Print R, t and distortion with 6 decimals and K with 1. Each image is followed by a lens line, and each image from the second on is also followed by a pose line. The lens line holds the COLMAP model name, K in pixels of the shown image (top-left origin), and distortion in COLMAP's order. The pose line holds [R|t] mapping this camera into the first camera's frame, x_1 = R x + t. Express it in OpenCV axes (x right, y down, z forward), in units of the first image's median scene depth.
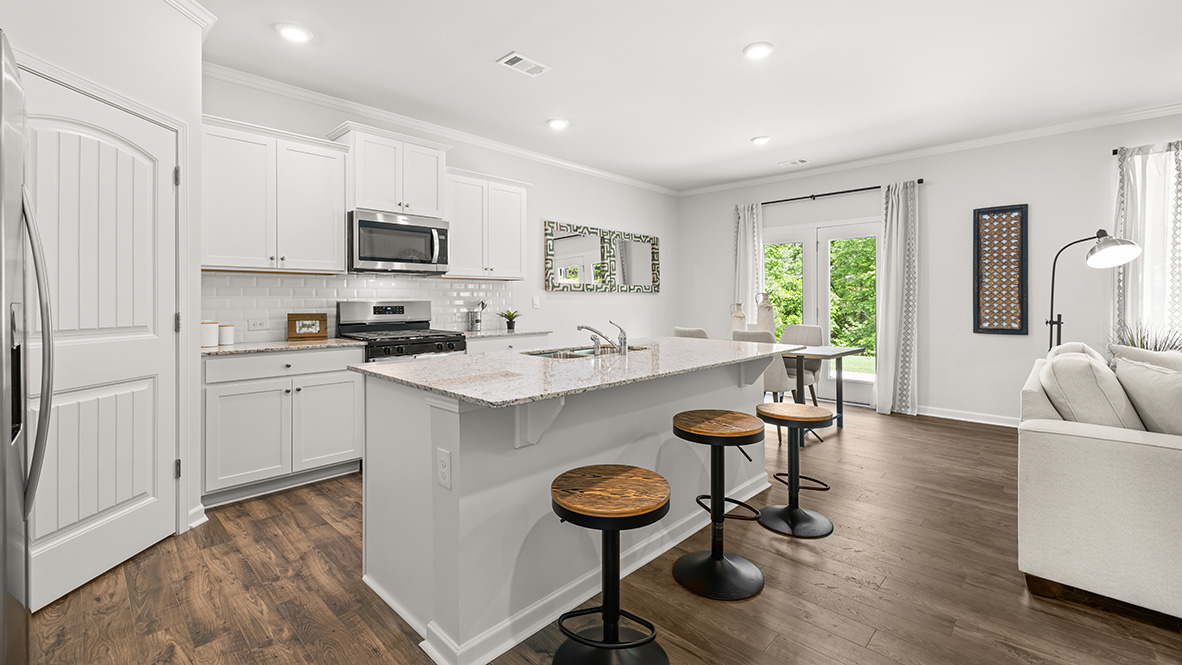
lens RADIAL K [[496.4, 0, 587.6], [0, 496.4, 299.3], [0, 0, 1]] dist [-0.001182, -0.000176]
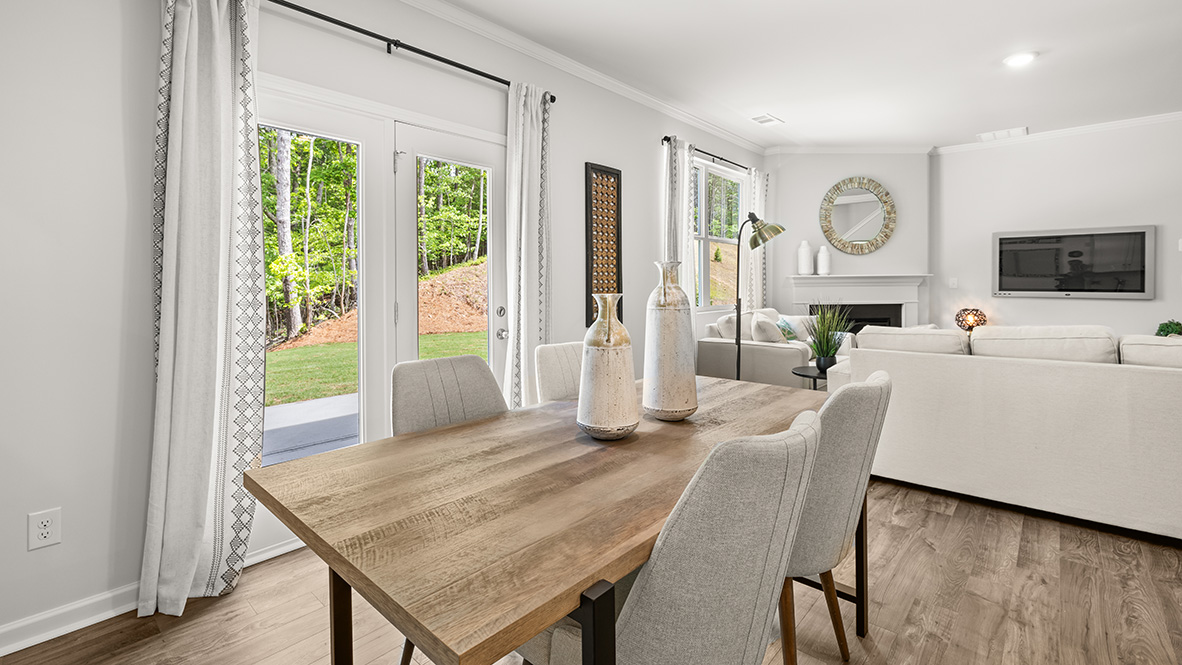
lens RADIAL K [[506.6, 0, 587.8], [0, 506.6, 278.4], [0, 0, 1]] dist [-0.001213, -0.000223]
pose [[-0.032725, 0.009633, 0.999418, 0.028870], [0.006366, 0.999935, -0.009430, -0.001225], [-0.999444, 0.006053, -0.032784, 1.060010]]
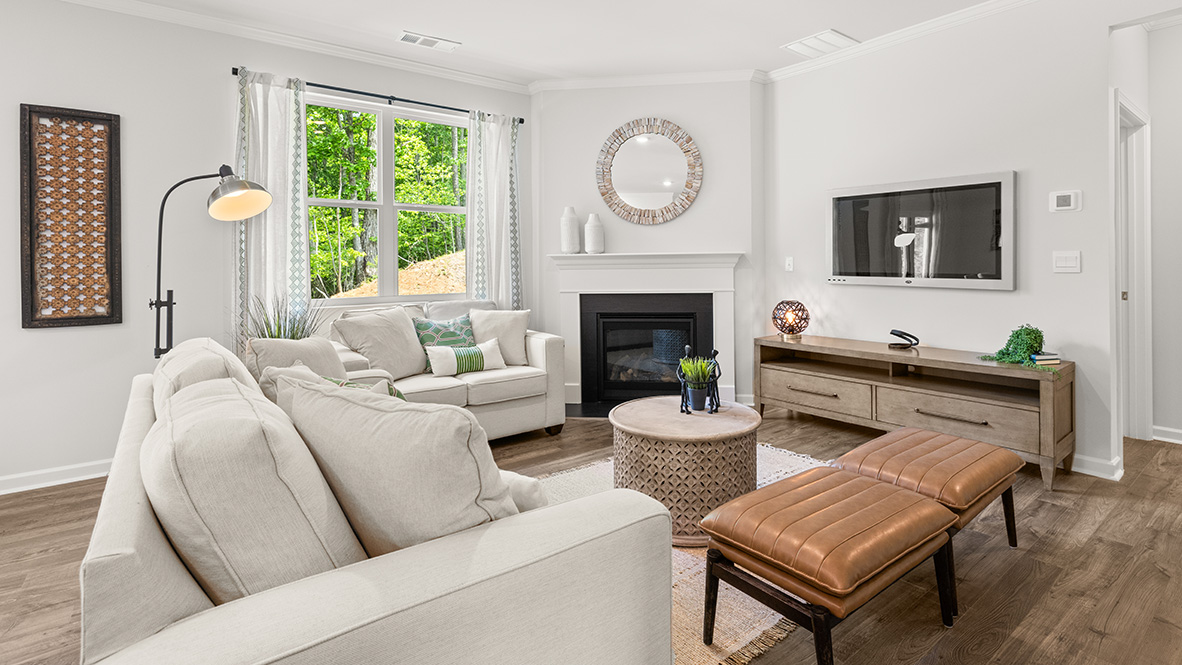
lens RADIAL K [[565.2, 0, 626.7], [0, 565.2, 264.3], [0, 0, 1]] dist [-0.000962, -0.000631]
pose [[0.120000, -0.003839, 0.992766, 0.246303], [0.007313, 0.999969, 0.002983, -0.000359], [-0.992747, 0.006902, 0.120025, 0.269137]]
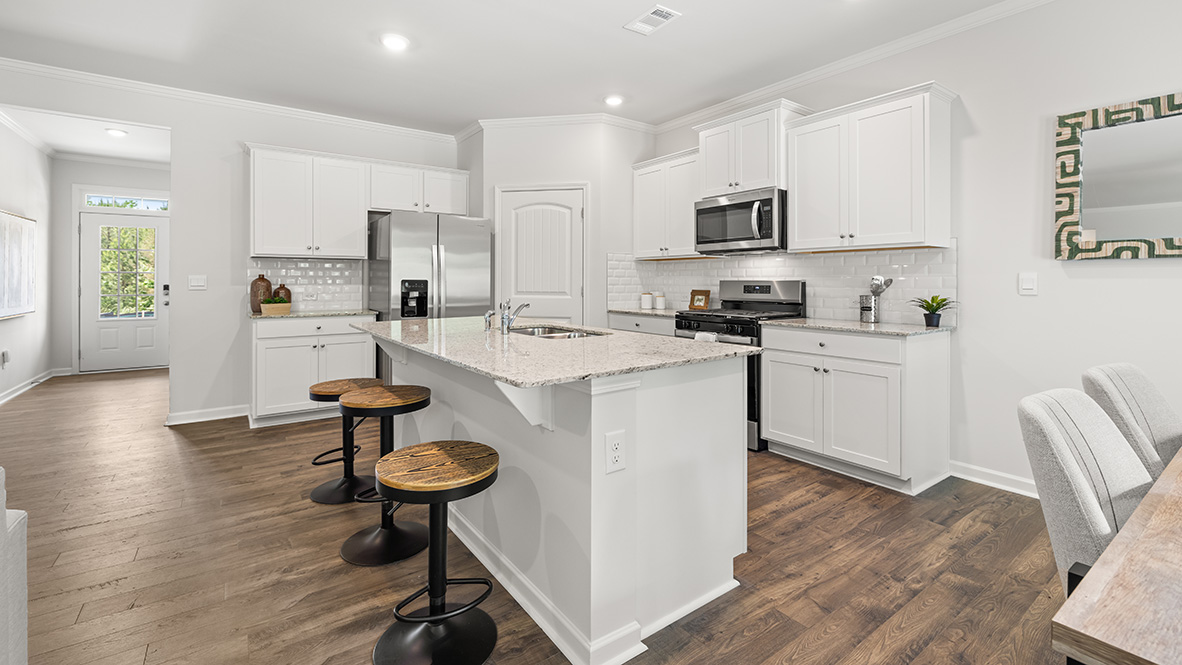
lens RADIAL K [[506.6, 0, 587.8], [0, 506.6, 278.4], [0, 0, 1]] dist [-0.001213, -0.000223]
pose [[-0.173837, -0.004033, -0.984766, 0.560550], [0.000290, 0.999991, -0.004146, 0.003469], [0.984774, -0.001007, -0.173835, 0.723587]]
